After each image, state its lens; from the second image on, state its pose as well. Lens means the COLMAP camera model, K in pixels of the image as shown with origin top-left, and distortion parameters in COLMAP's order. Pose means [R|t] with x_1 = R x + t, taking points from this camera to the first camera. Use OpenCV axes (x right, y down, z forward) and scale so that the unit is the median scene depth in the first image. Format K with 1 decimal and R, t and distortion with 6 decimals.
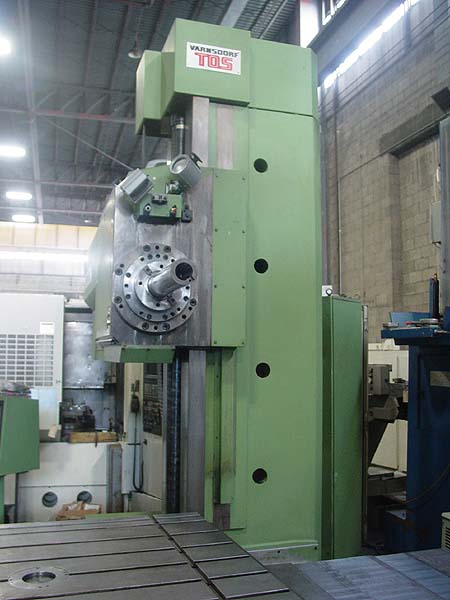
lens RADIAL K [[585.3, 0, 231.0], [0, 585.3, 303.3], [0, 0, 1]] dist [-0.111246, 0.000000]
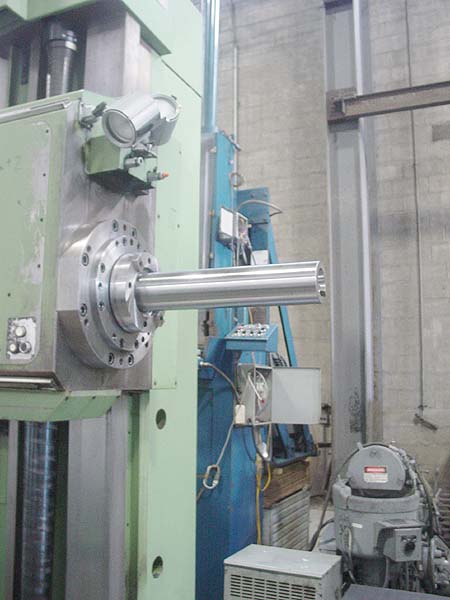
lens RADIAL K [[585.3, 0, 228.1], [0, 585.3, 298.6], [0, 0, 1]] dist [-0.111246, 0.000000]
pose [[0.645107, 0.099949, 0.757527, -0.300141], [-0.072605, 0.994940, -0.069444, 0.007037], [-0.760635, -0.010202, 0.649100, 0.313600]]
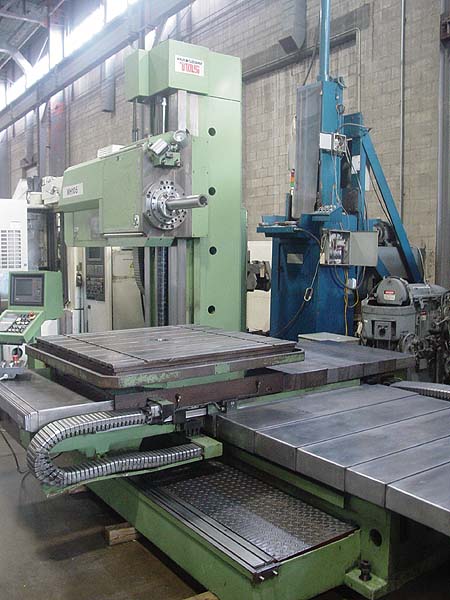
lens RADIAL K [[585.3, 0, 221.9], [0, 585.3, 295.2], [0, 0, 1]] dist [-0.111246, 0.000000]
pose [[0.955379, -0.026935, 0.294153, -0.298151], [-0.023372, 0.985819, 0.166179, -0.032566], [-0.294458, -0.165638, 0.941201, -0.472942]]
